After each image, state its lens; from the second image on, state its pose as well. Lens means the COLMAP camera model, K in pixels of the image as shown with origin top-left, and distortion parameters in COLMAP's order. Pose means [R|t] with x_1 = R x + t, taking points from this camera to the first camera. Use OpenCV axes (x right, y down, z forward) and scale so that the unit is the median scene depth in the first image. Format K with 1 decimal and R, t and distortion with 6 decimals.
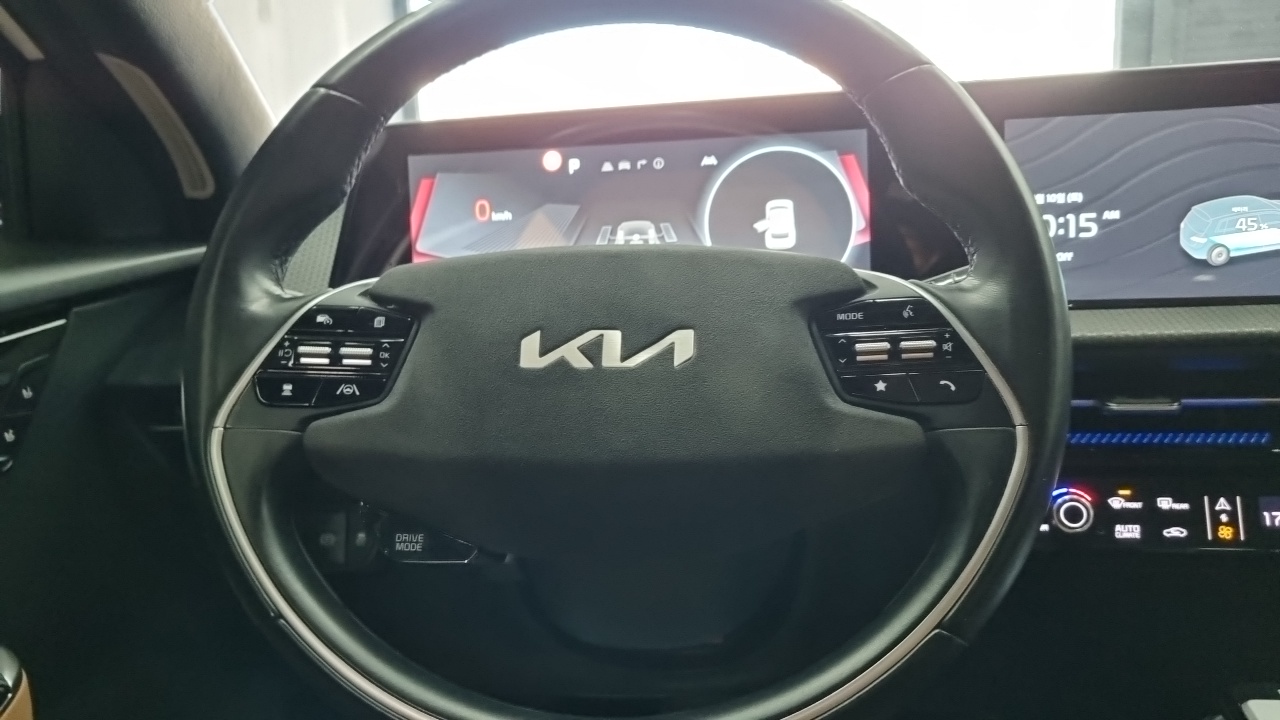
lens RADIAL K [[1002.2, 0, 634.5], [0, 1002.2, 358.9], [0, 0, 1]] dist [0.025225, -0.002435]
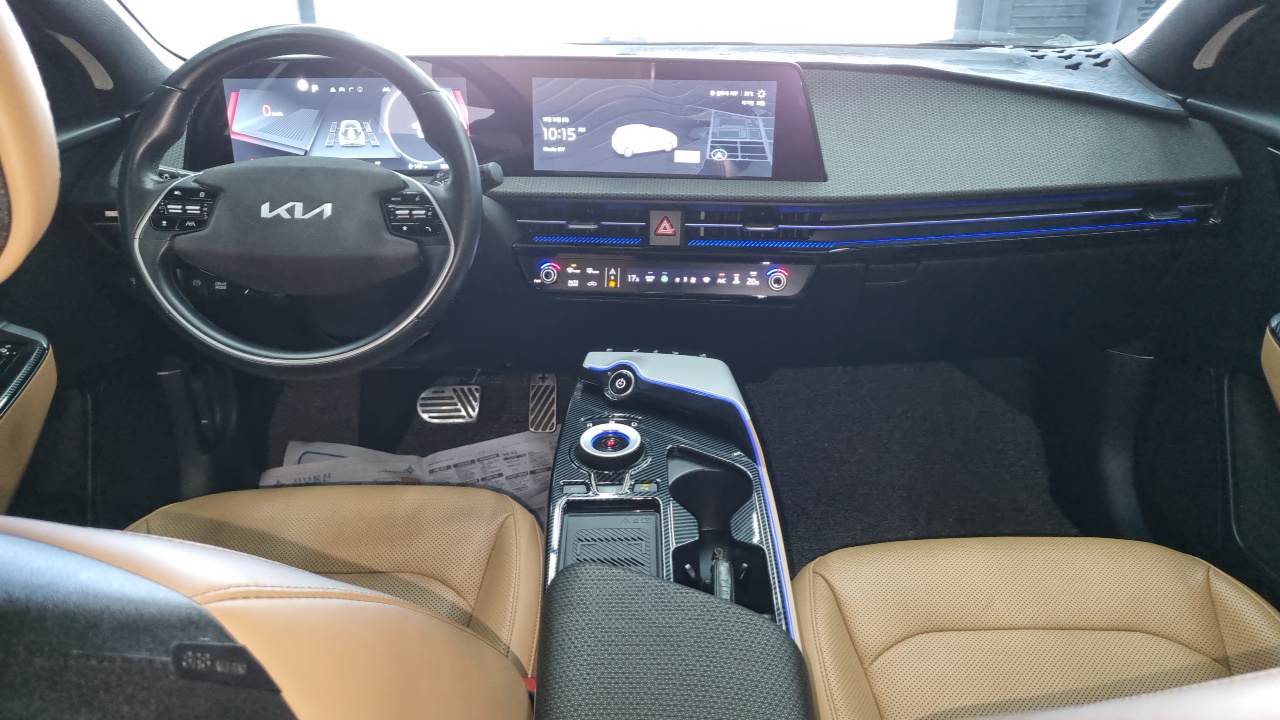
lens RADIAL K [[1002.2, 0, 645.6], [0, 1002.2, 357.3], [0, 0, 1]] dist [0.025225, -0.002435]
pose [[0.995696, 0.003229, 0.092624, 0.574890], [-0.026517, 0.967540, 0.251323, -0.292344], [-0.088806, -0.252698, 0.963461, -1.499713]]
